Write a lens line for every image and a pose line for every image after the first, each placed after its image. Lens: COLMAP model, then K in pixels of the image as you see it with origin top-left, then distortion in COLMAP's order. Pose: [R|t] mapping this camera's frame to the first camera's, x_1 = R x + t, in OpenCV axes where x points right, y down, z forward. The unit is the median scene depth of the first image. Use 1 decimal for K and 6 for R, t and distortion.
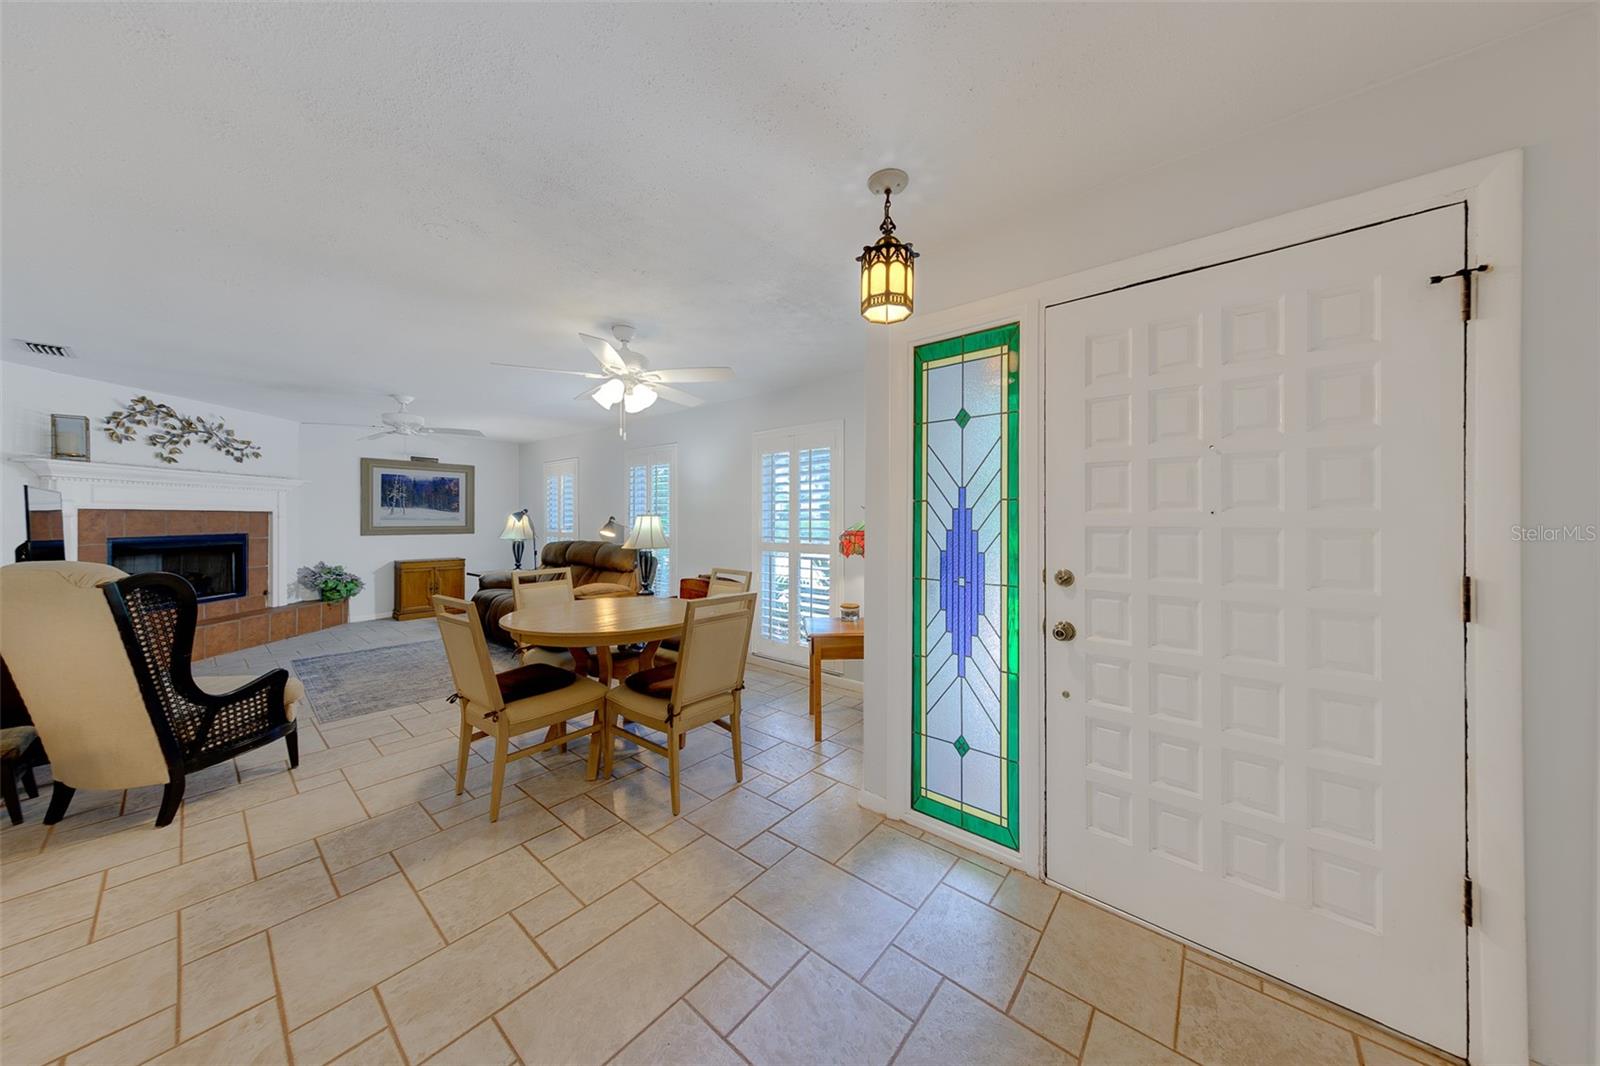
lens RADIAL K [[508.6, 0, 806.4], [0, 508.6, 518.8], [0, 0, 1]] dist [0.006401, -0.000147]
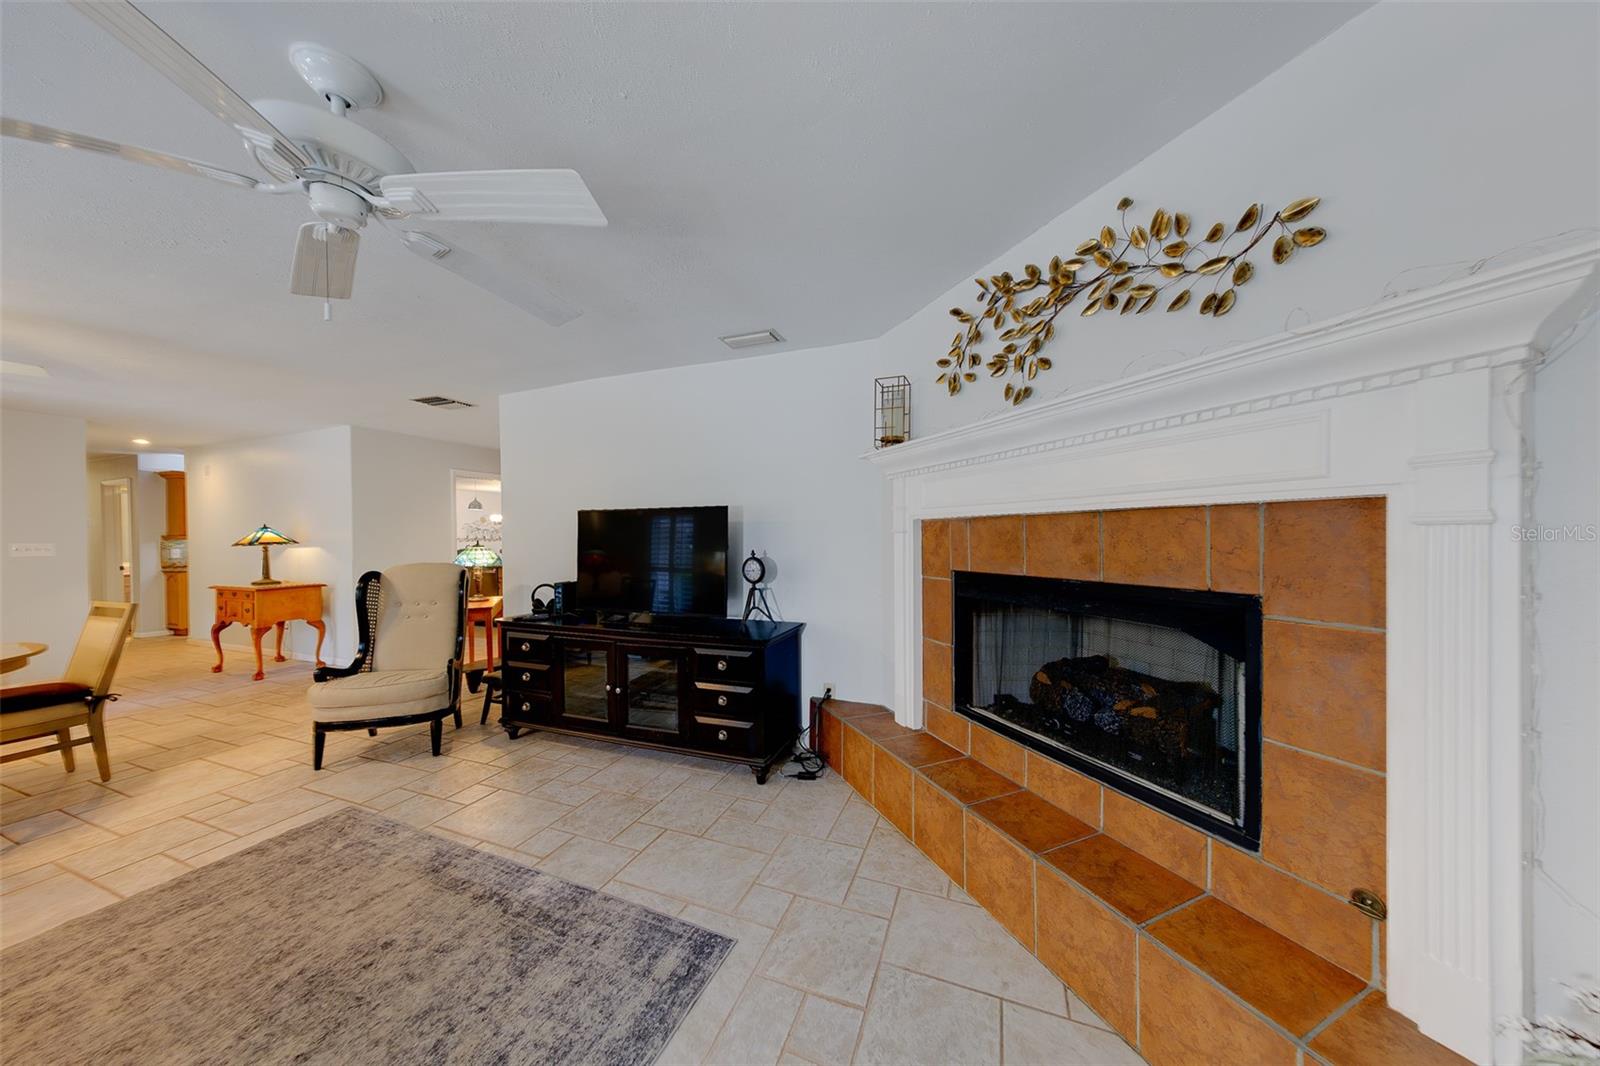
lens RADIAL K [[508.6, 0, 802.3], [0, 508.6, 542.2], [0, 0, 1]] dist [0.006401, -0.000147]
pose [[-0.950316, 0.005860, -0.311232, -0.785374], [0.002321, 0.999928, 0.011741, 0.000294], [0.311279, 0.010435, -0.950261, 1.119735]]
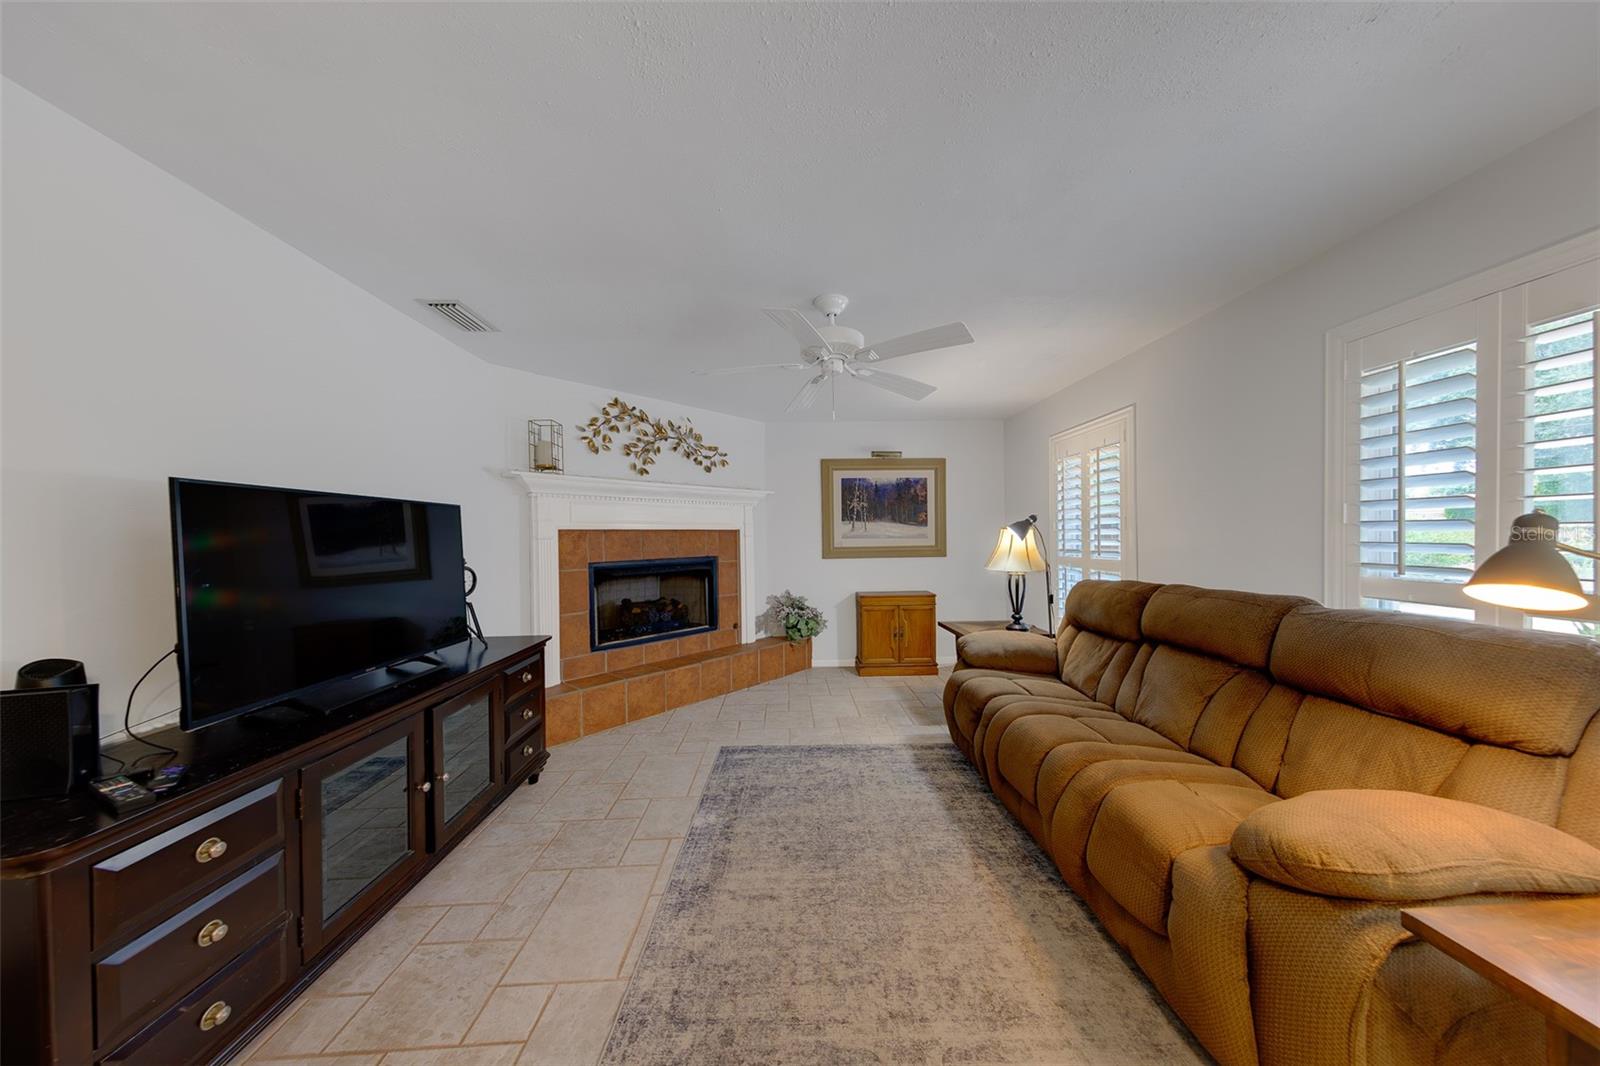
lens RADIAL K [[508.6, 0, 812.7], [0, 508.6, 543.7], [0, 0, 1]] dist [0.006401, -0.000147]
pose [[0.677471, -0.001744, -0.735547, -0.351732], [0.014630, 0.999831, 0.011104, 0.000639], [0.735404, -0.018284, 0.677383, 0.526667]]
